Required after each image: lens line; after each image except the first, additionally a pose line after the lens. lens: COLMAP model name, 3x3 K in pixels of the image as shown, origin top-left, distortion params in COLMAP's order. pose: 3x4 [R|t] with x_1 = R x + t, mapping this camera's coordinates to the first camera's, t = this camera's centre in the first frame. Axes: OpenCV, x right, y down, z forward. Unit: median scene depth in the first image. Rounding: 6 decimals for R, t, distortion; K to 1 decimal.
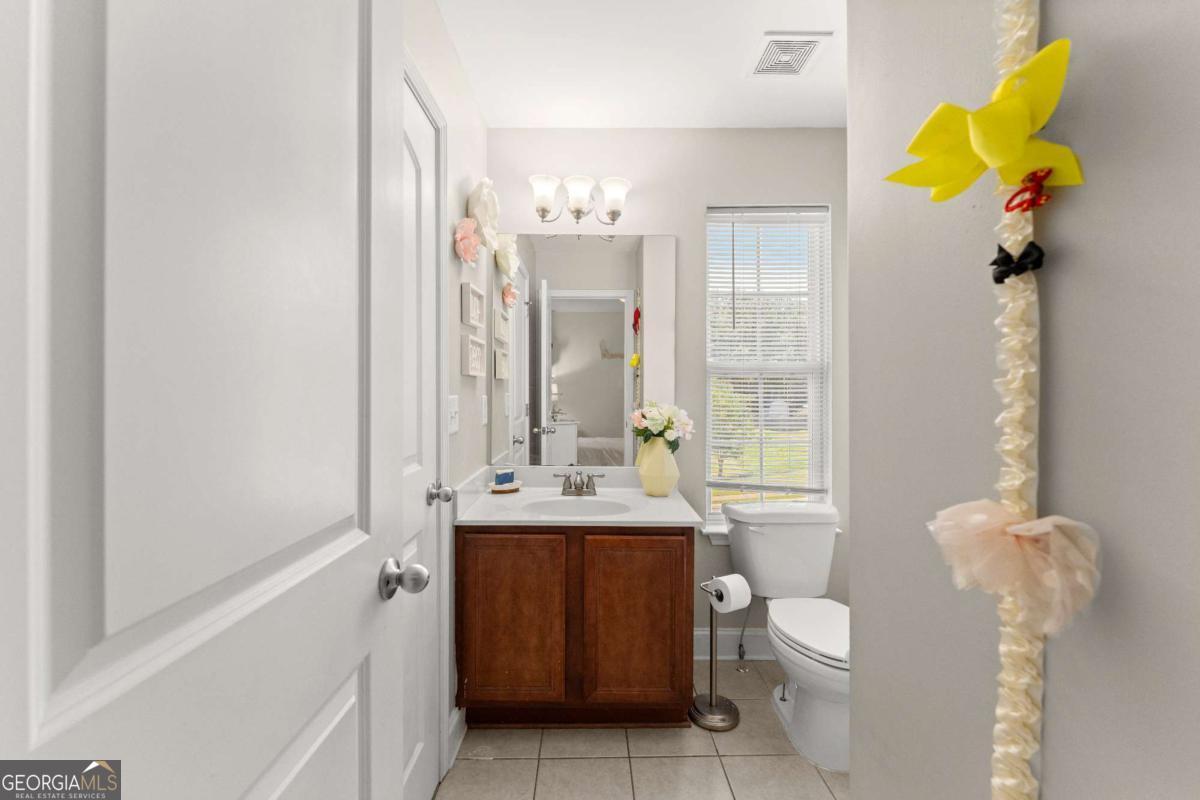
lens RADIAL K [[488.2, 0, 600.5], [0, 488.2, 400.9], [0, 0, 1]] dist [0.000503, 0.000033]
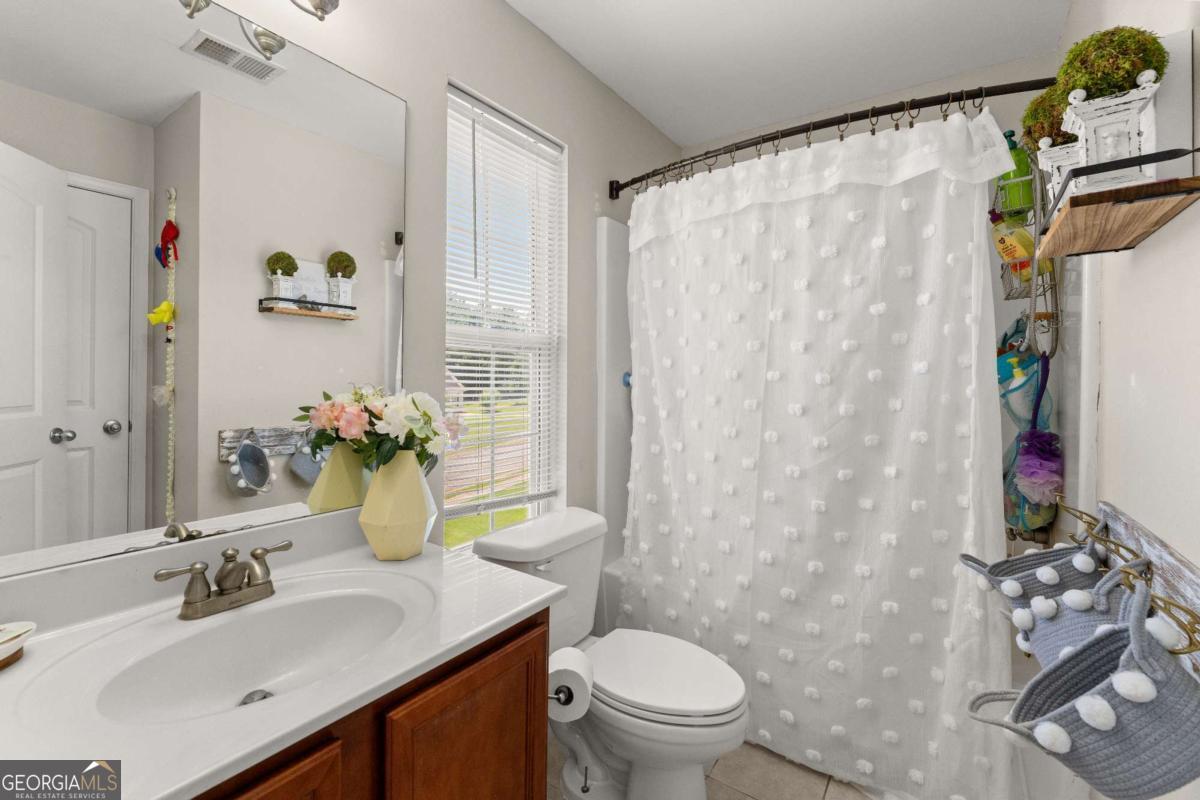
lens RADIAL K [[516.0, 0, 591.5], [0, 516.0, 380.6], [0, 0, 1]] dist [-0.002084, -0.000185]
pose [[0.589331, 0.002224, 0.807888, -0.223283], [-0.002591, 0.999996, -0.000862, -0.004107], [-0.807887, -0.001585, 0.589335, 0.480227]]
